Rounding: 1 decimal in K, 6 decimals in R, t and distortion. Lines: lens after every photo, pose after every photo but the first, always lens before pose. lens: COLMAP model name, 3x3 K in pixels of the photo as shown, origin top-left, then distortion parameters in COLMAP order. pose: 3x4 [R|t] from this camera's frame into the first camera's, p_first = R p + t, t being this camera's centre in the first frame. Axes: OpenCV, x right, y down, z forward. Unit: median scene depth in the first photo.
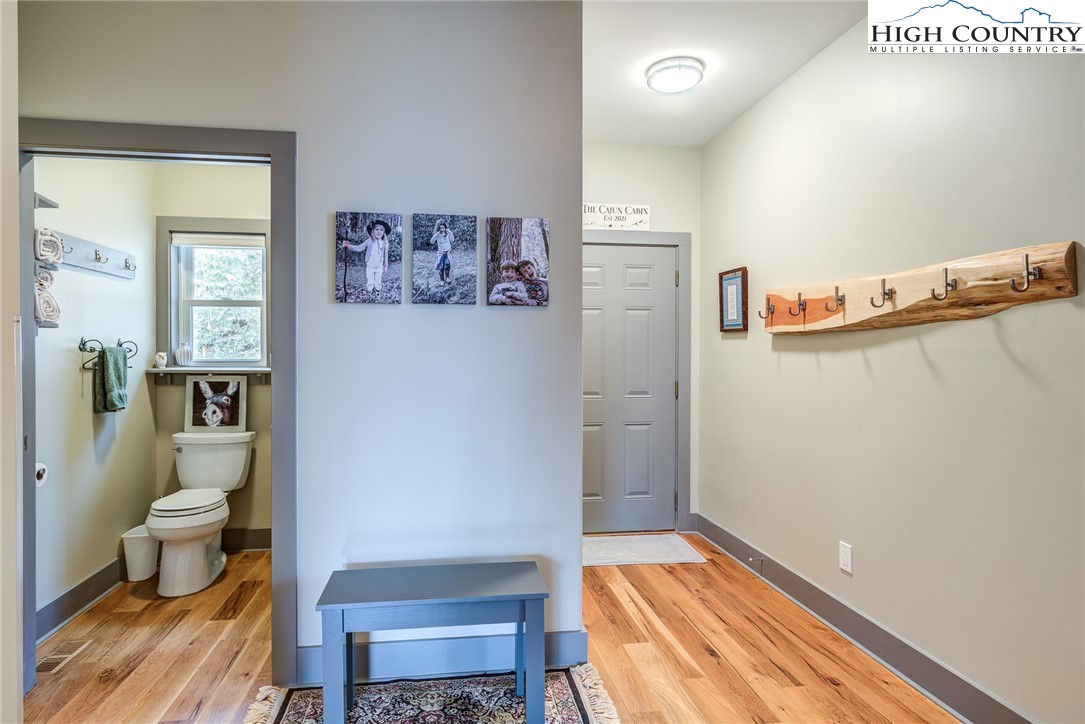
lens RADIAL K [[585.9, 0, 542.2], [0, 585.9, 356.7], [0, 0, 1]] dist [-0.008103, 0.000450]
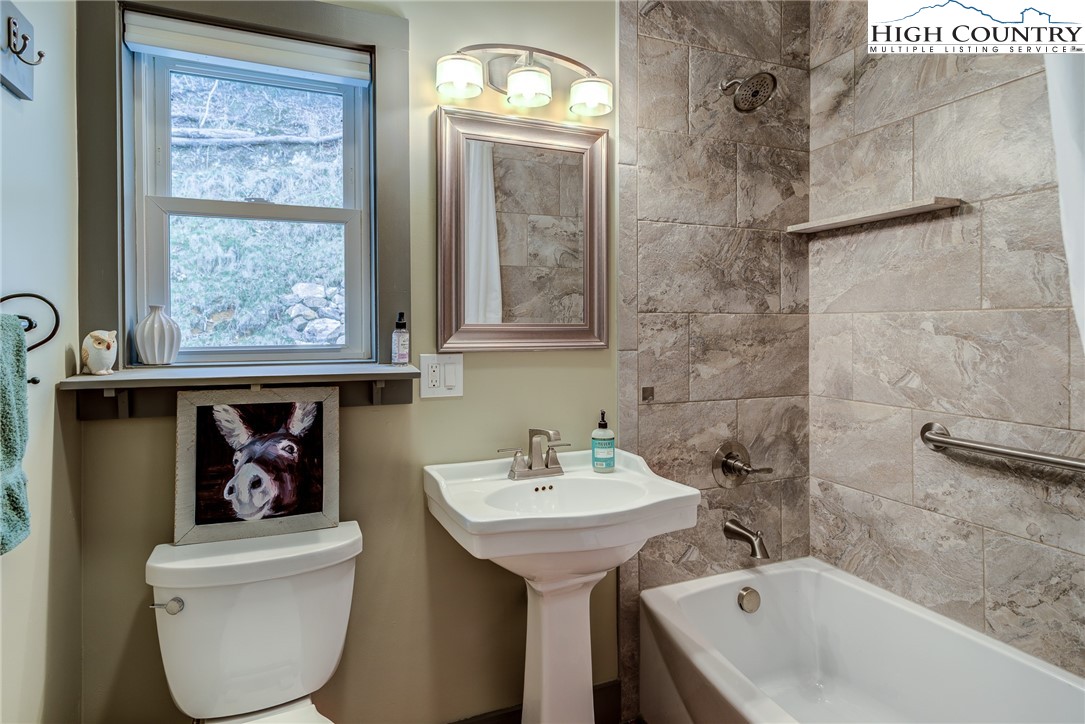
lens RADIAL K [[585.9, 0, 548.9], [0, 585.9, 327.9], [0, 0, 1]] dist [-0.008103, 0.000450]
pose [[0.971054, -0.013614, 0.238473, -0.464730], [0.015357, 0.999867, -0.005456, -0.002934], [-0.238367, 0.008960, 0.971134, 0.577603]]
